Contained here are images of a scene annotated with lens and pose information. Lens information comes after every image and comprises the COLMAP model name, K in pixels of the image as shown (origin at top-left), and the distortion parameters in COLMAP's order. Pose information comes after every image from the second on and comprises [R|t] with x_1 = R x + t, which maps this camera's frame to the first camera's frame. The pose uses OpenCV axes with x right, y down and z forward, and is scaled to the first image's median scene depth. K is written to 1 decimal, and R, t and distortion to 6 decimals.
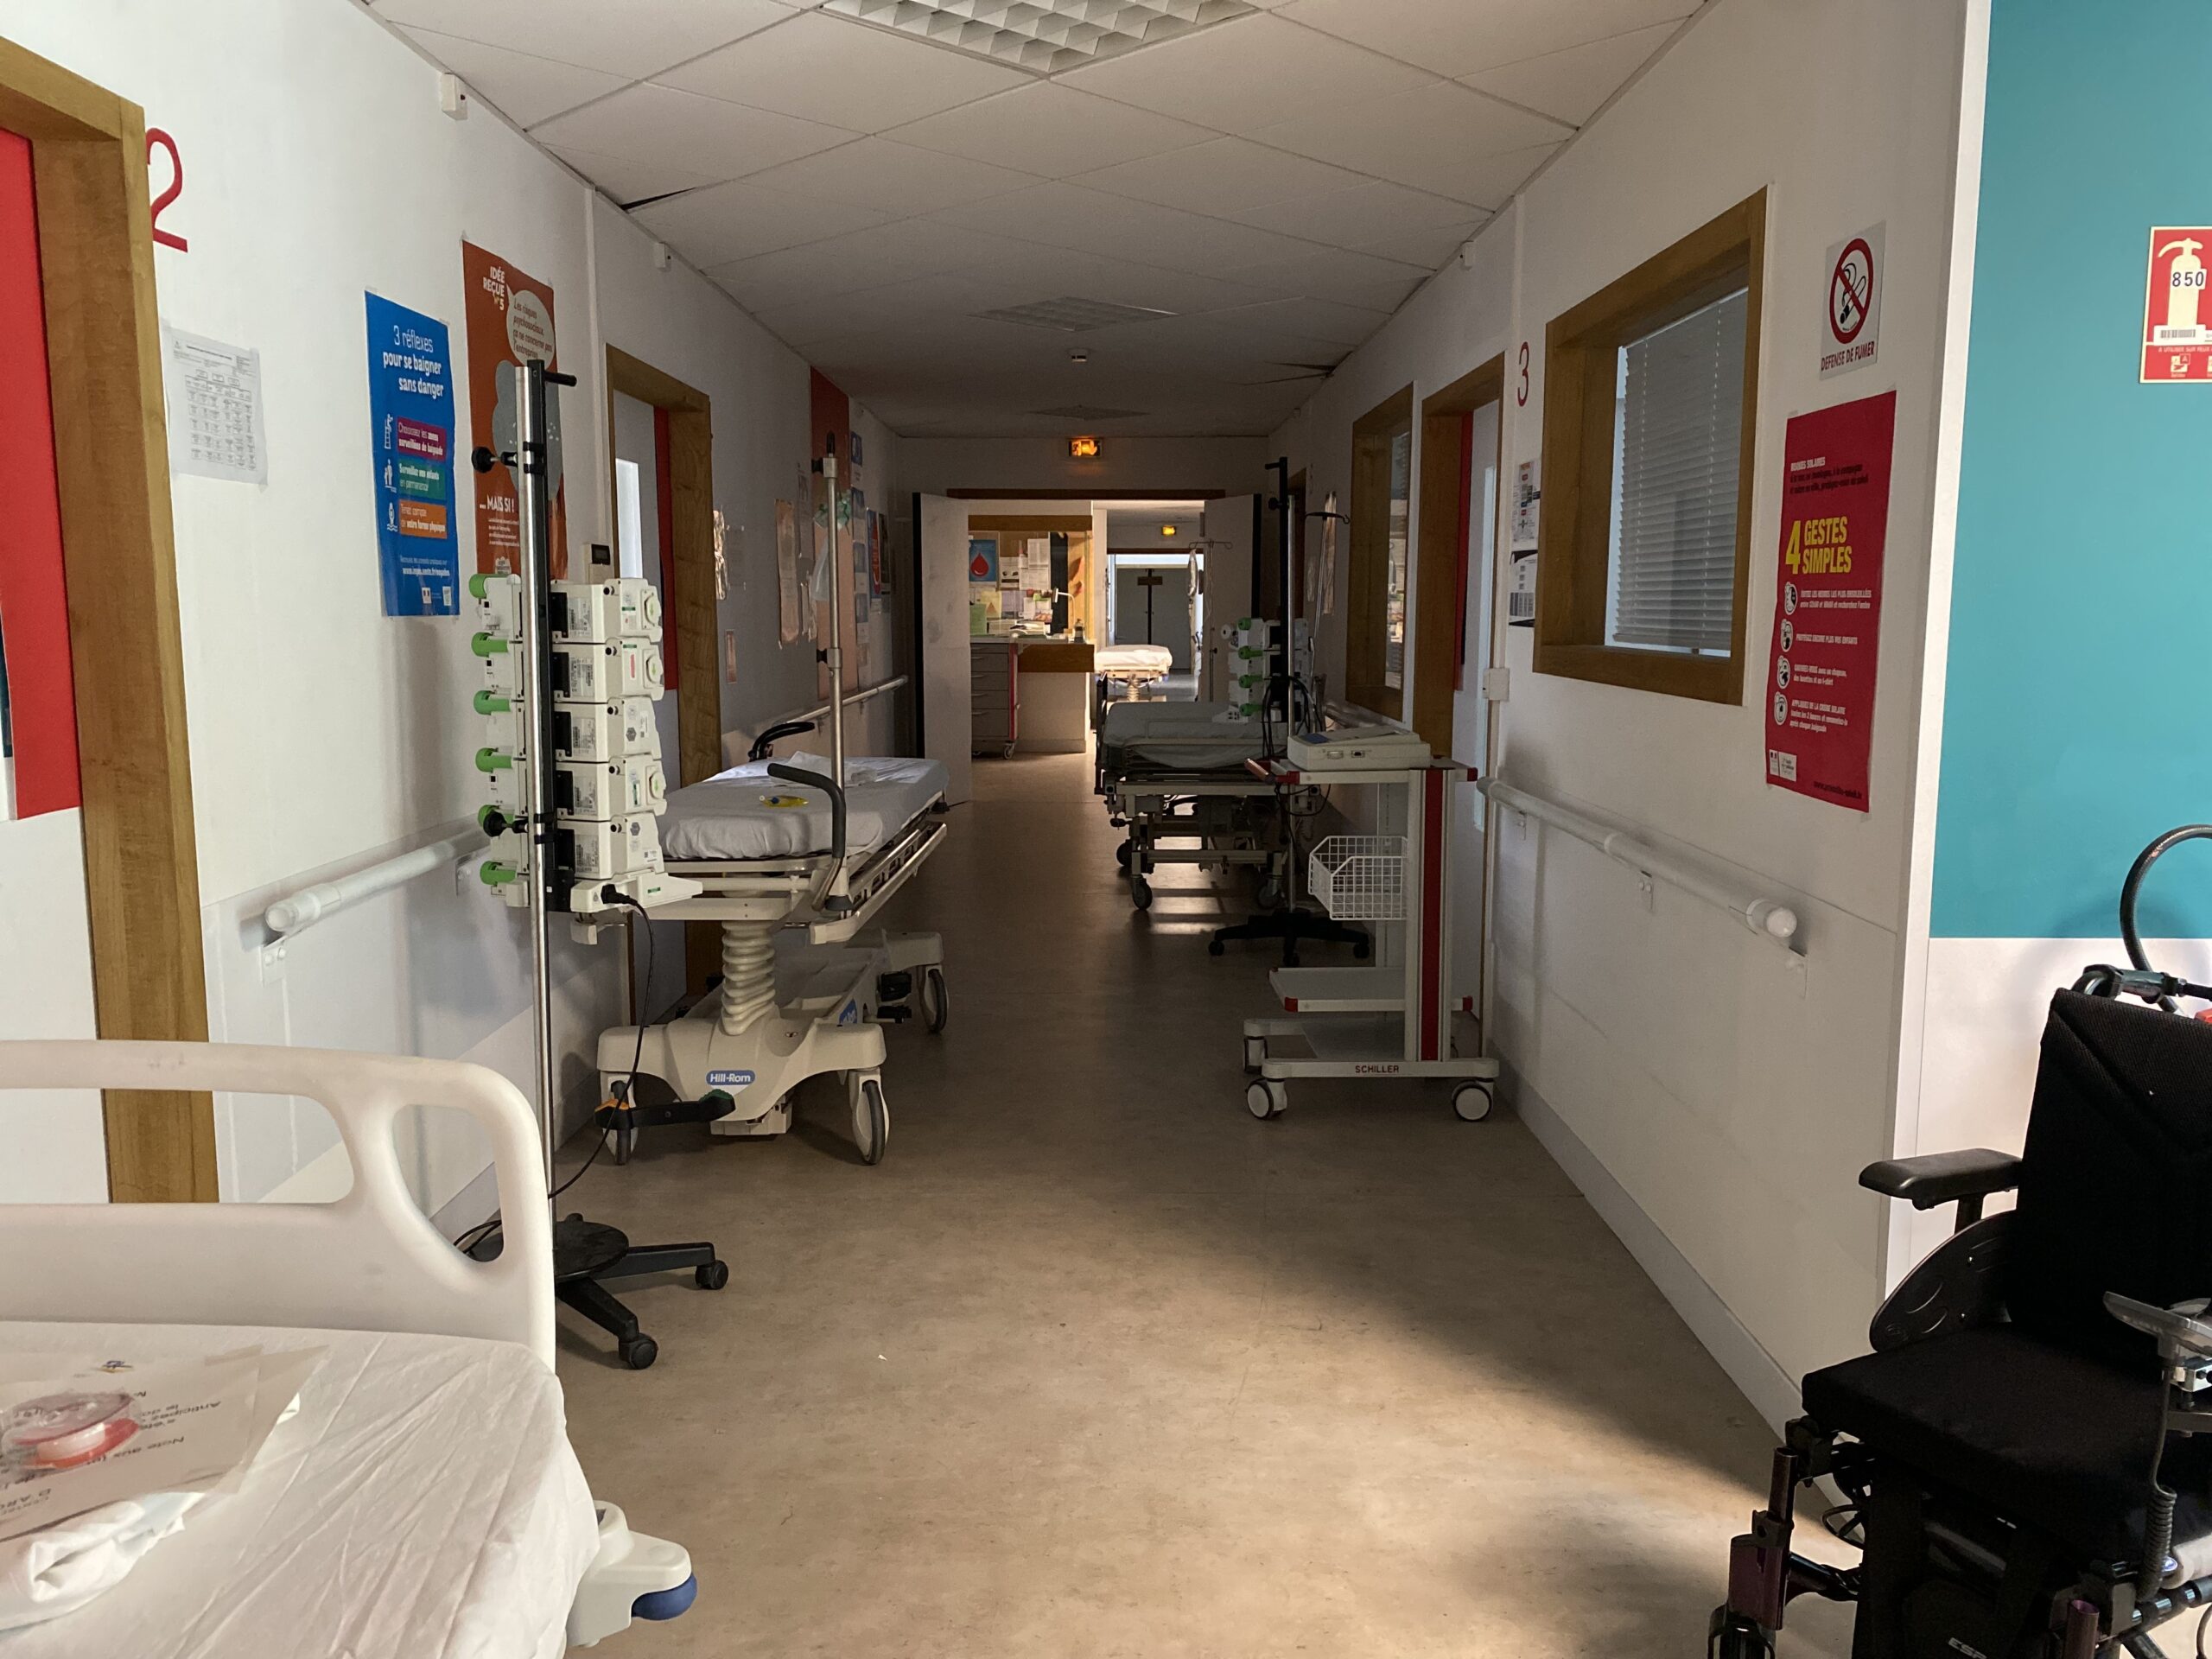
lens RADIAL K [[1680.0, 0, 1115.8], [0, 1680.0, 817.0], [0, 0, 1]] dist [0.012289, -0.036781]
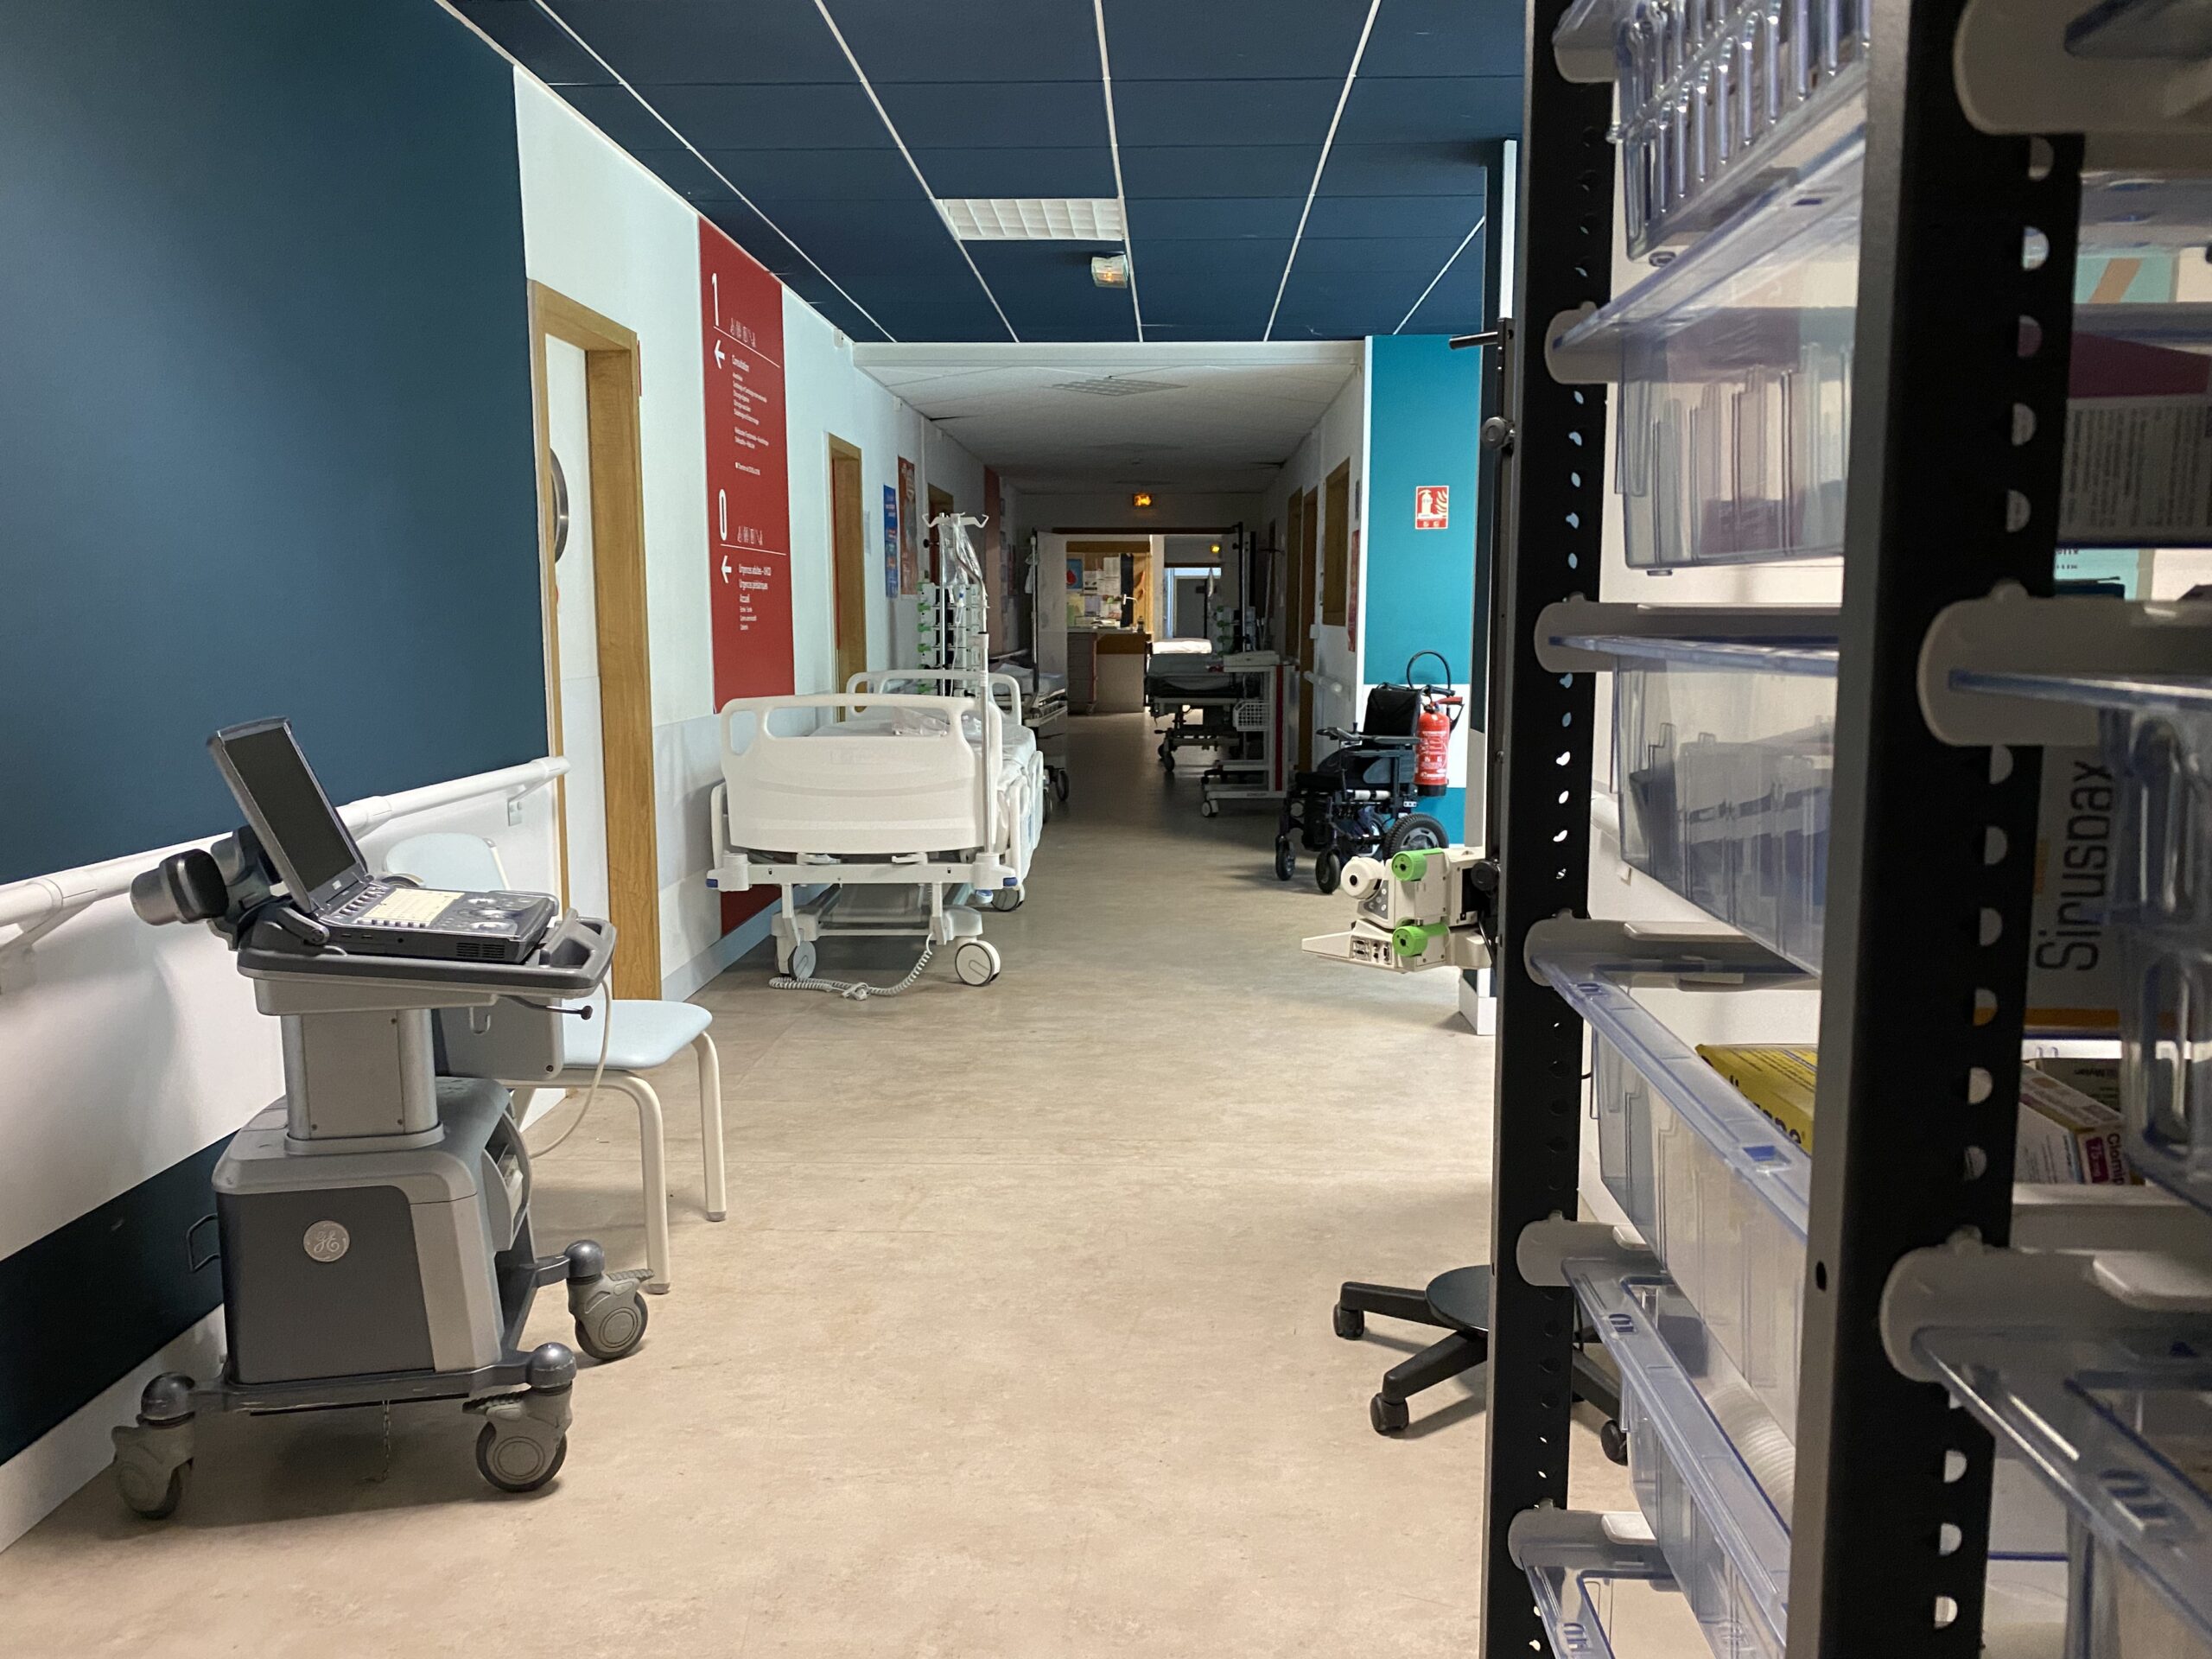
lens RADIAL K [[1680.0, 0, 1104.9], [0, 1680.0, 835.4], [0, 0, 1]] dist [0.012289, -0.036781]
pose [[0.998795, 0.005009, -0.048817, 0.016682], [-0.004767, 0.999976, 0.005079, 0.055729], [0.048841, -0.004840, 0.998795, -0.381927]]
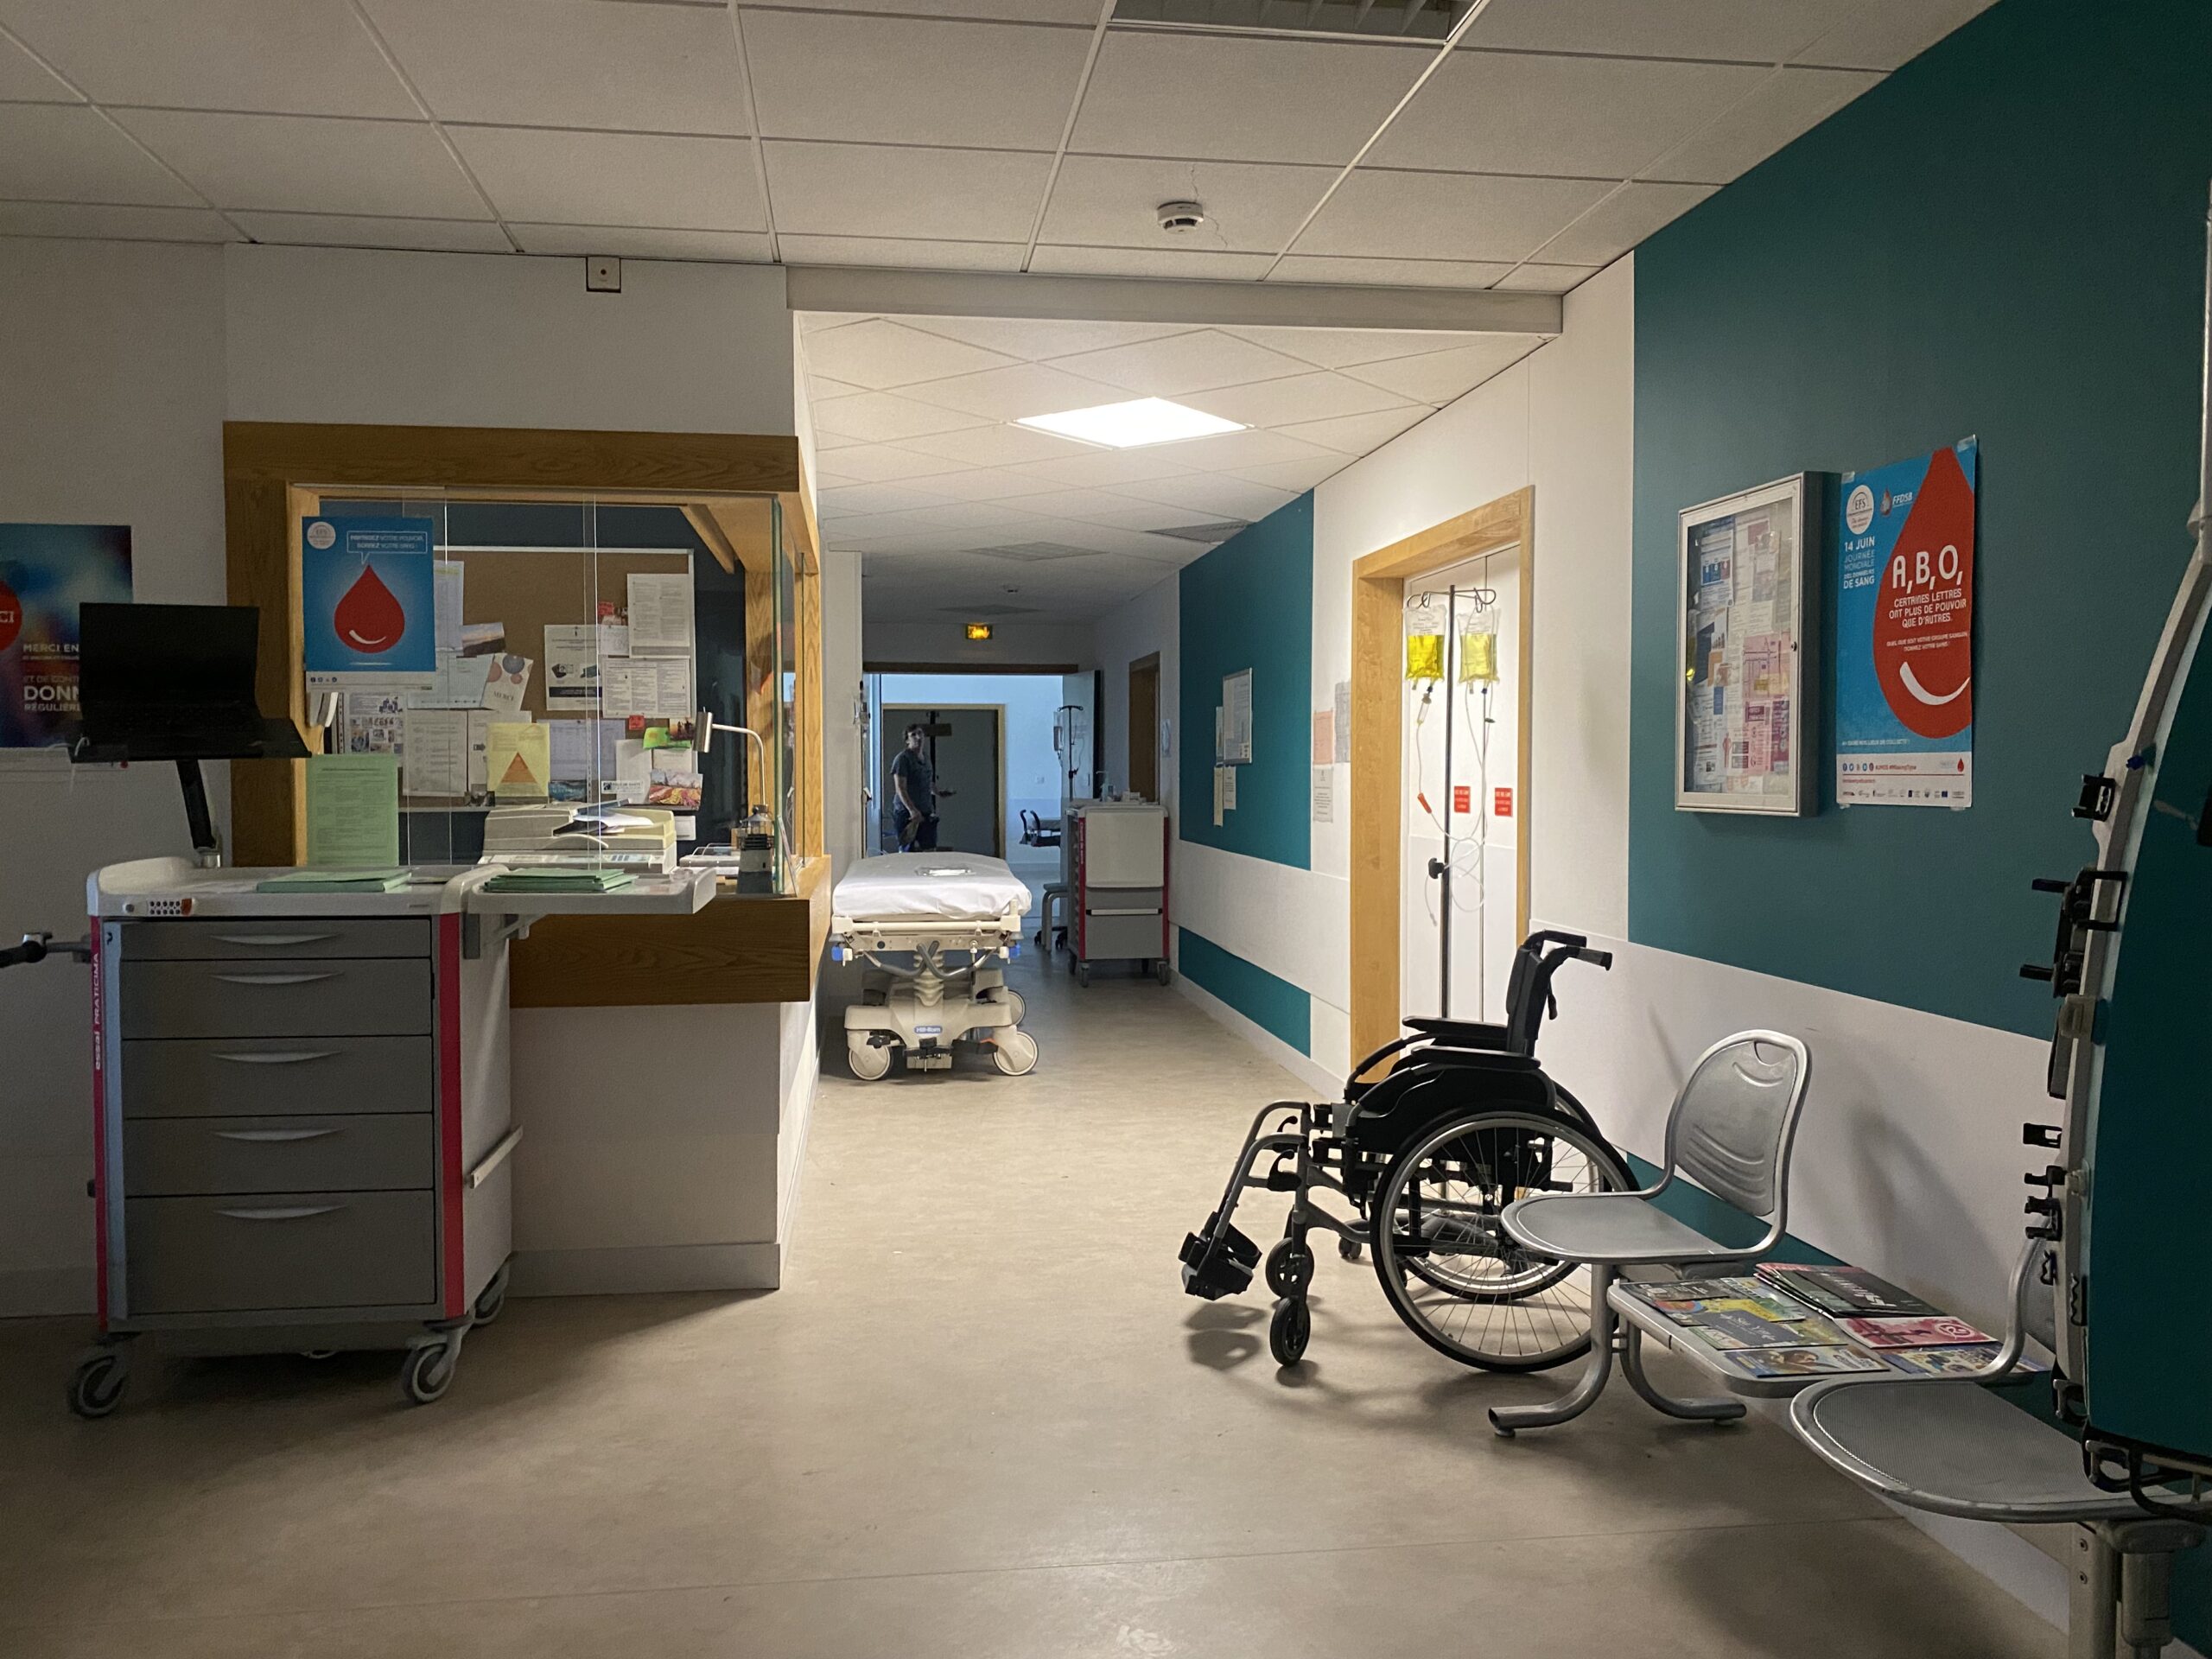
lens RADIAL K [[1680.0, 0, 1100.1], [0, 1680.0, 829.1], [0, 0, 1]] dist [0.012289, -0.036781]
pose [[0.989114, 0.002025, 0.147140, -0.007712], [0.012484, 0.995146, -0.097617, -0.086758], [-0.146623, 0.098391, 0.984287, 0.727343]]
